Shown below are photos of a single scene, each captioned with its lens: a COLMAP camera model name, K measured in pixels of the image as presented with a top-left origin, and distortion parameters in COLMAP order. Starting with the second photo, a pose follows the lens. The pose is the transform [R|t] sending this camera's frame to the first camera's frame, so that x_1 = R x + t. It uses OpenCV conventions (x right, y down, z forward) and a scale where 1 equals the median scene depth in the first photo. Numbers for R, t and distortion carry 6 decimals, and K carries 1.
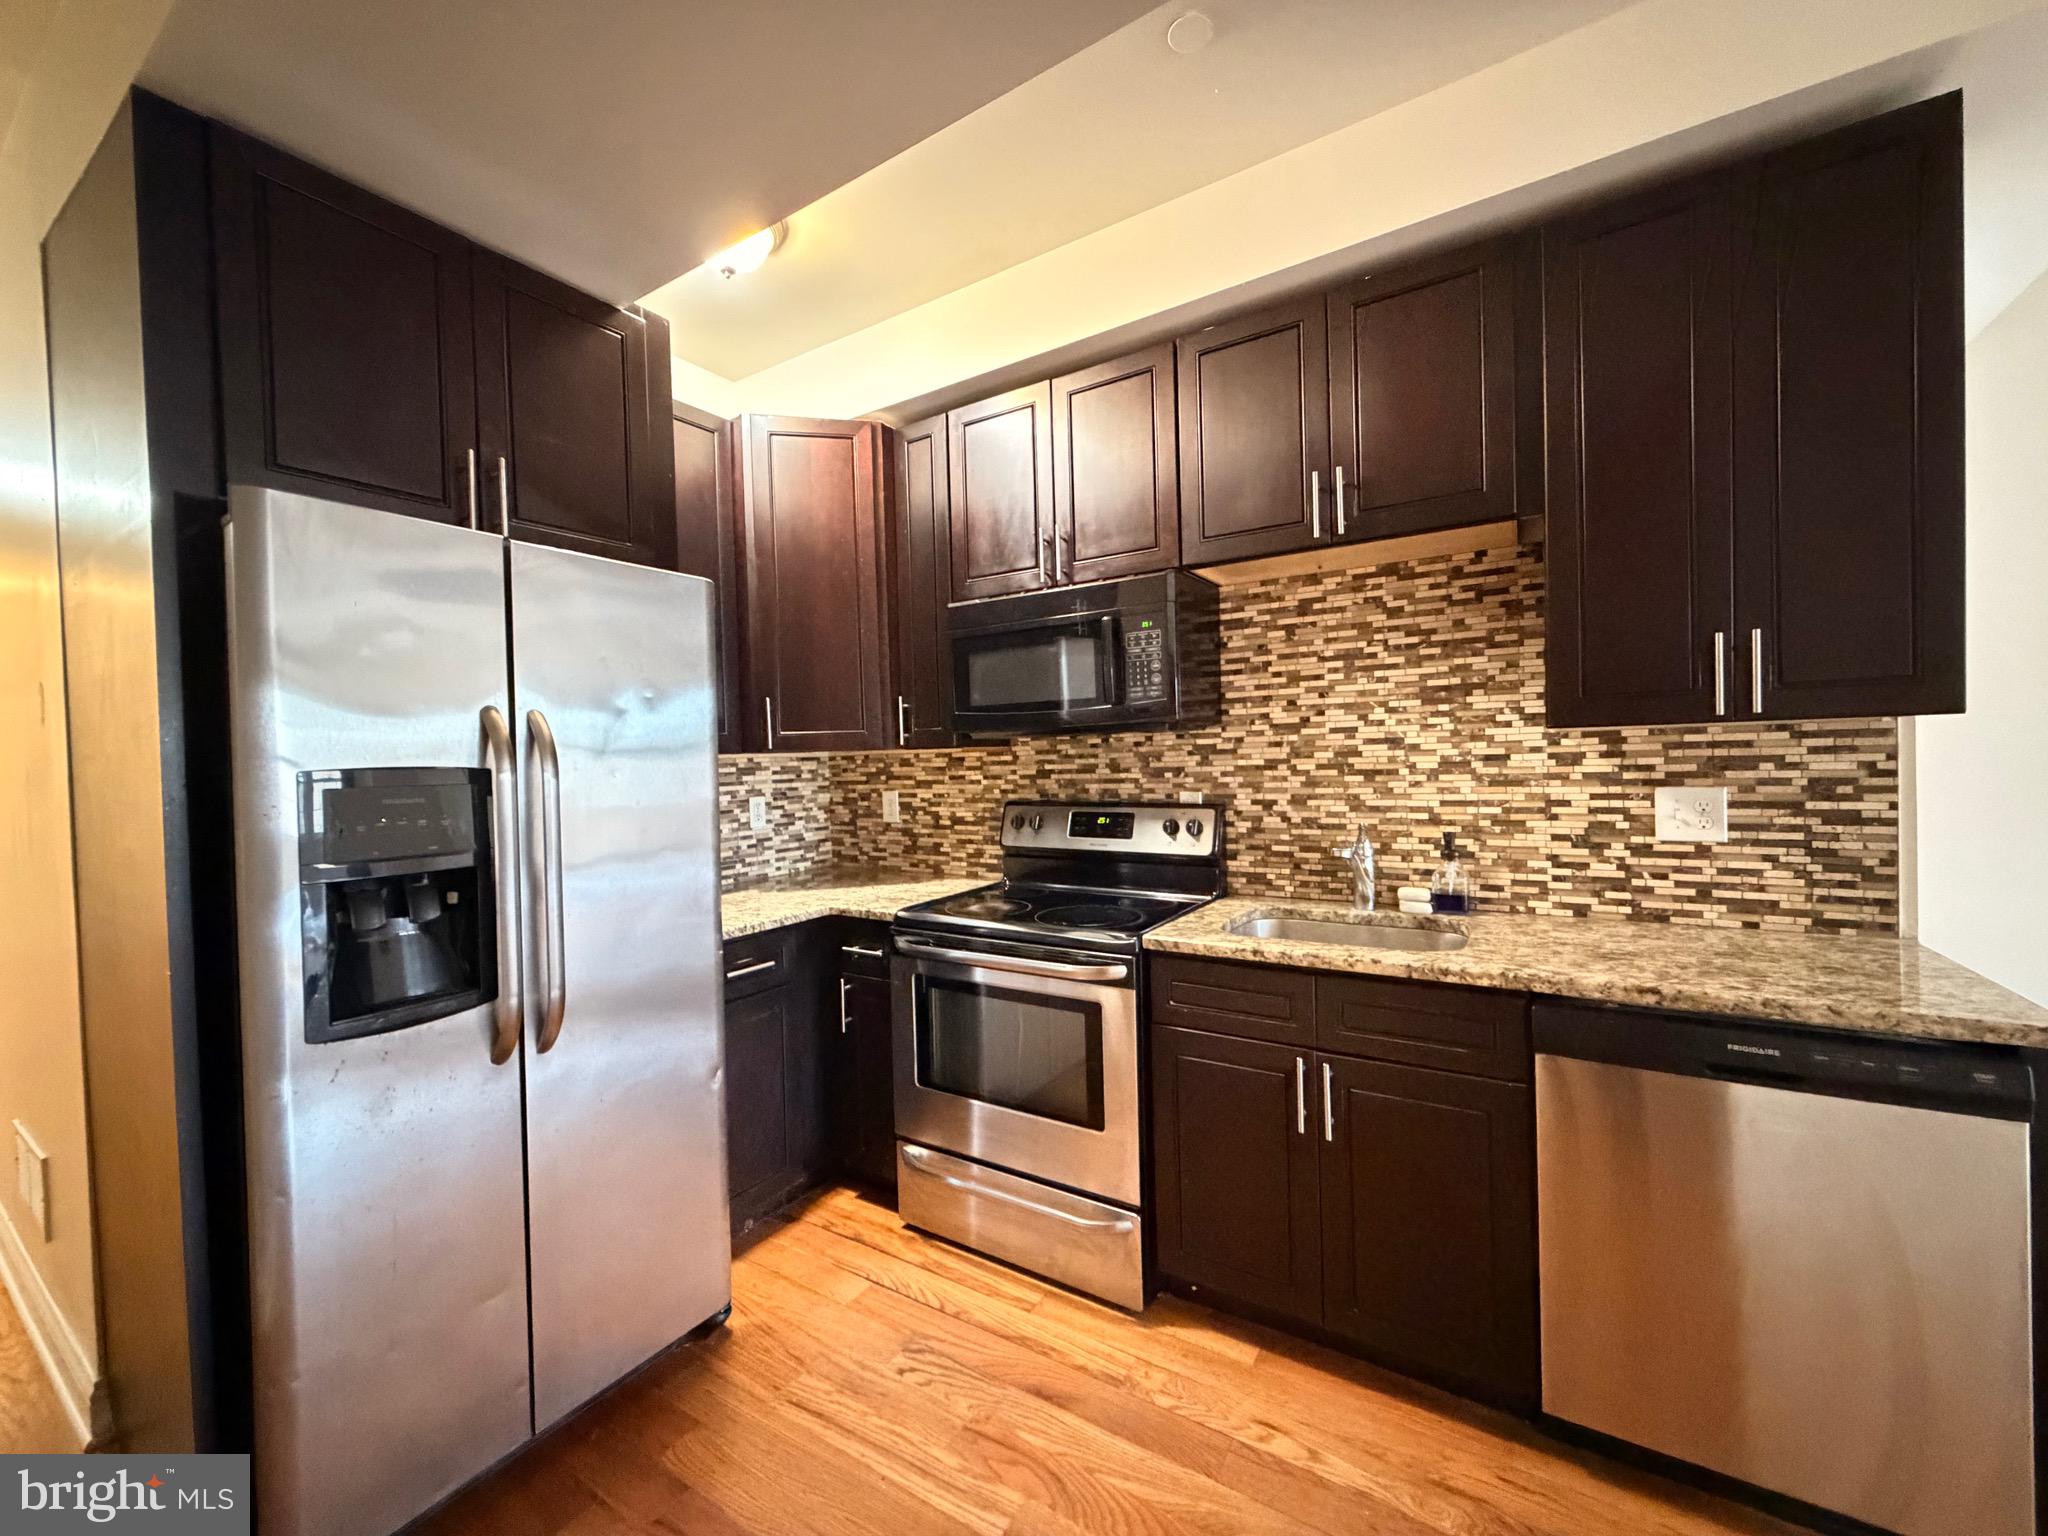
lens RADIAL K [[811.9, 0, 1022.4], [0, 811.9, 769.8], [0, 0, 1]] dist [0.002142, -0.000578]
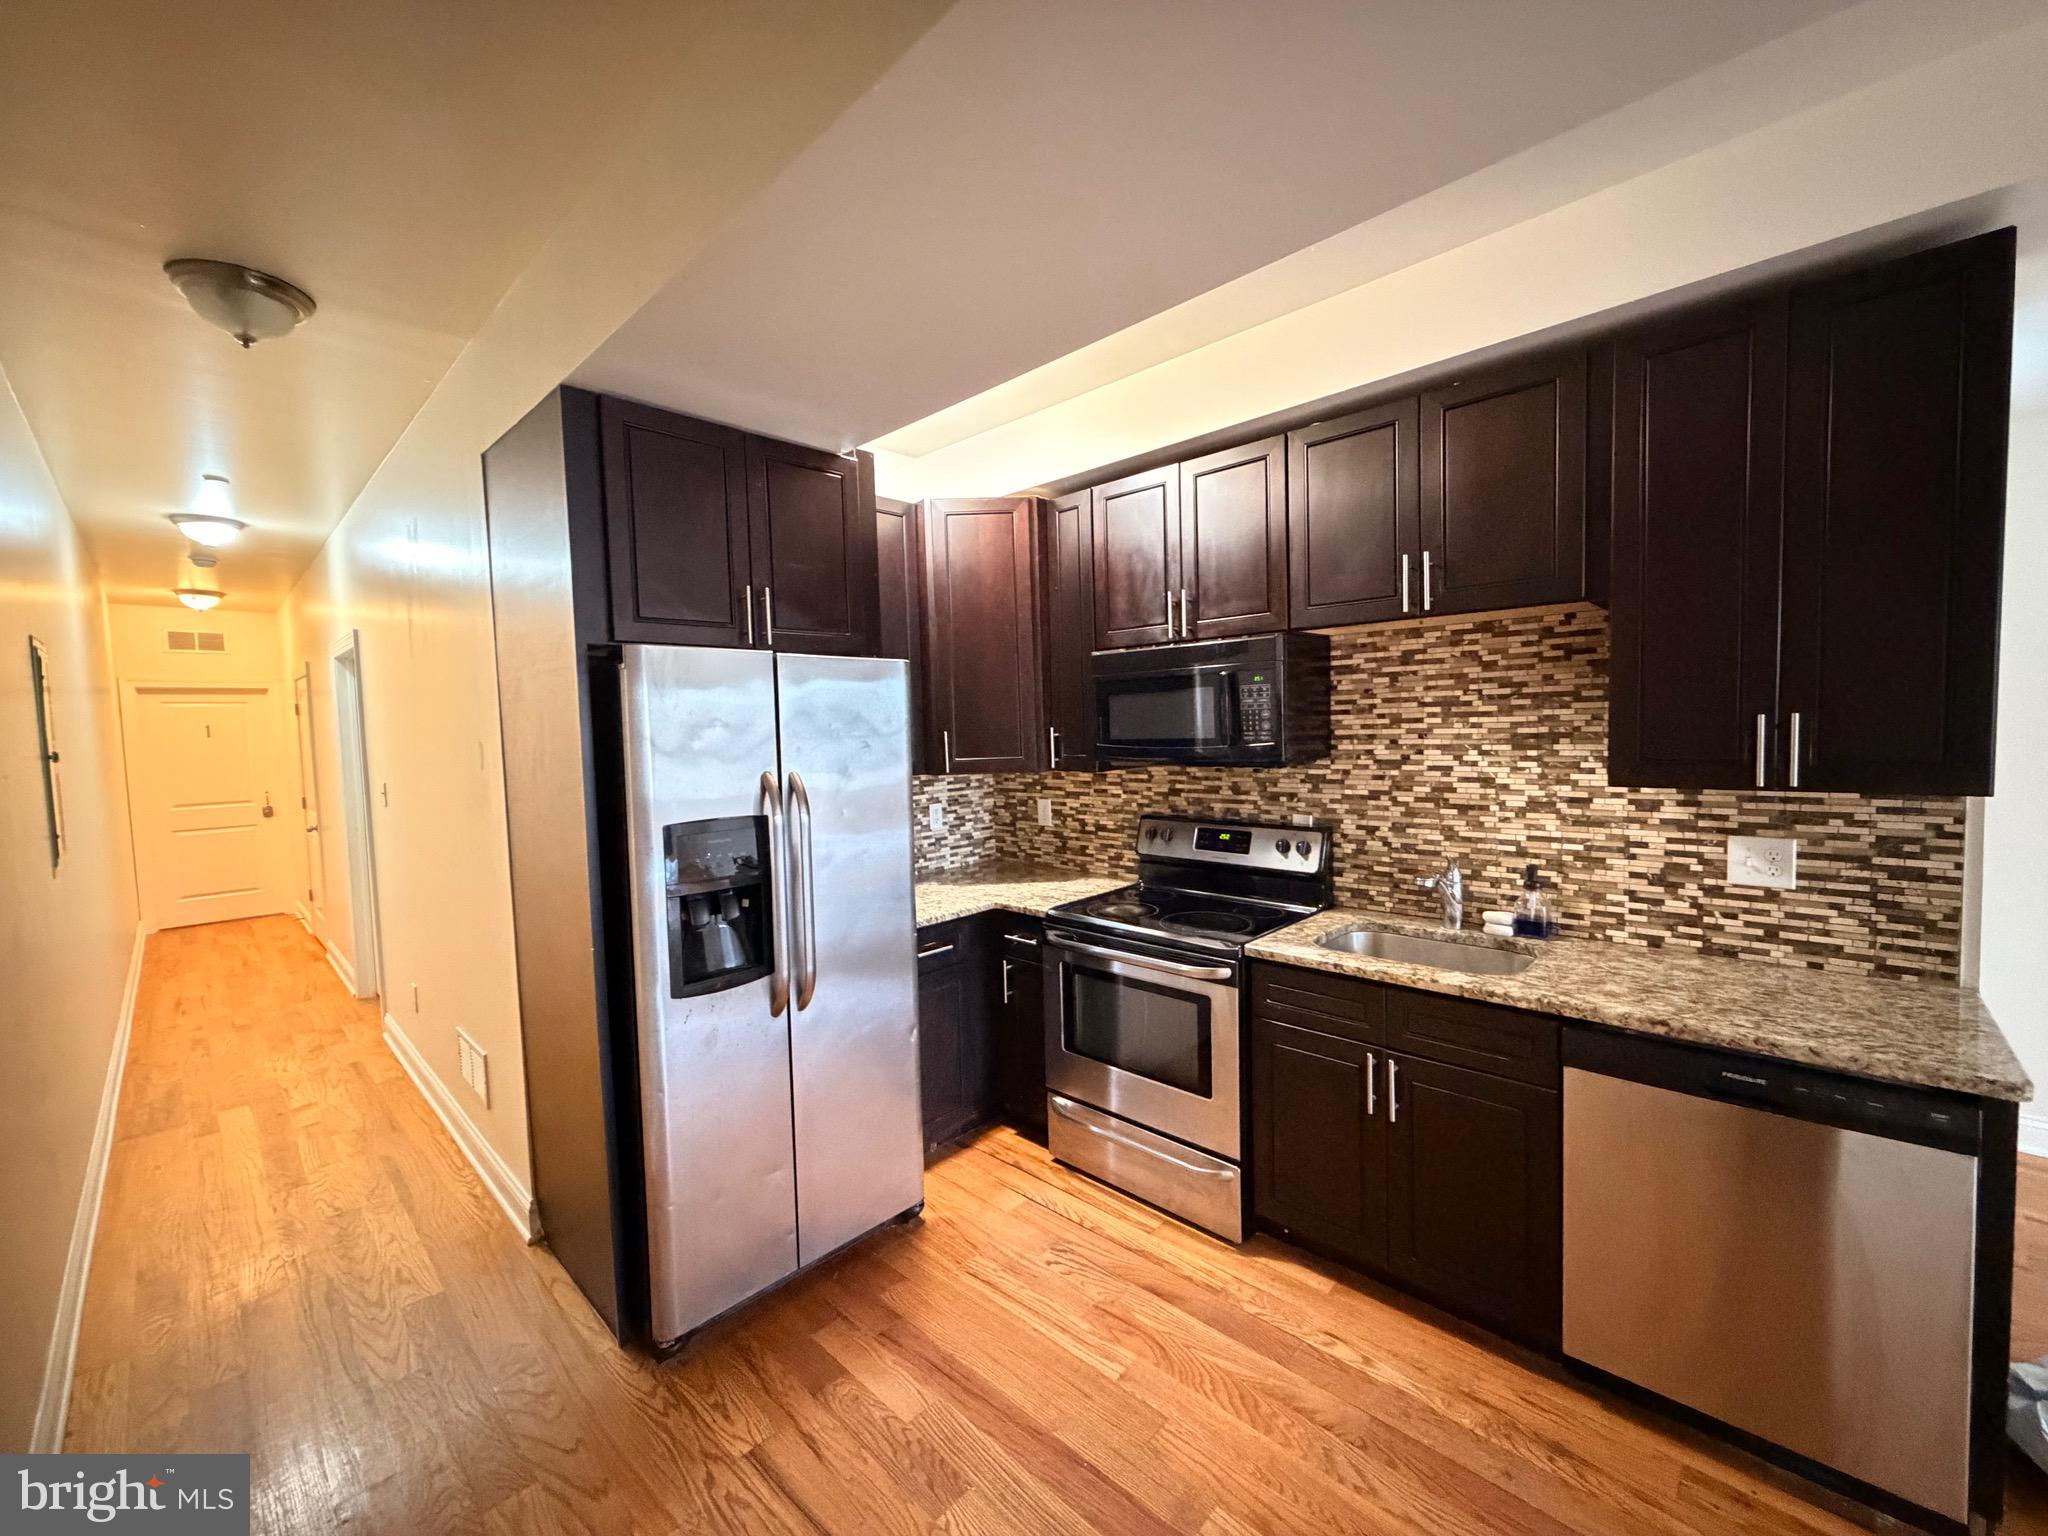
lens RADIAL K [[811.9, 0, 1023.1], [0, 811.9, 771.1], [0, 0, 1]] dist [0.002142, -0.000578]
pose [[0.981531, 0.009862, -0.191046, 0.047555], [-0.001115, 0.998948, 0.045838, -0.105313], [0.191298, -0.044779, 0.980510, -0.235114]]
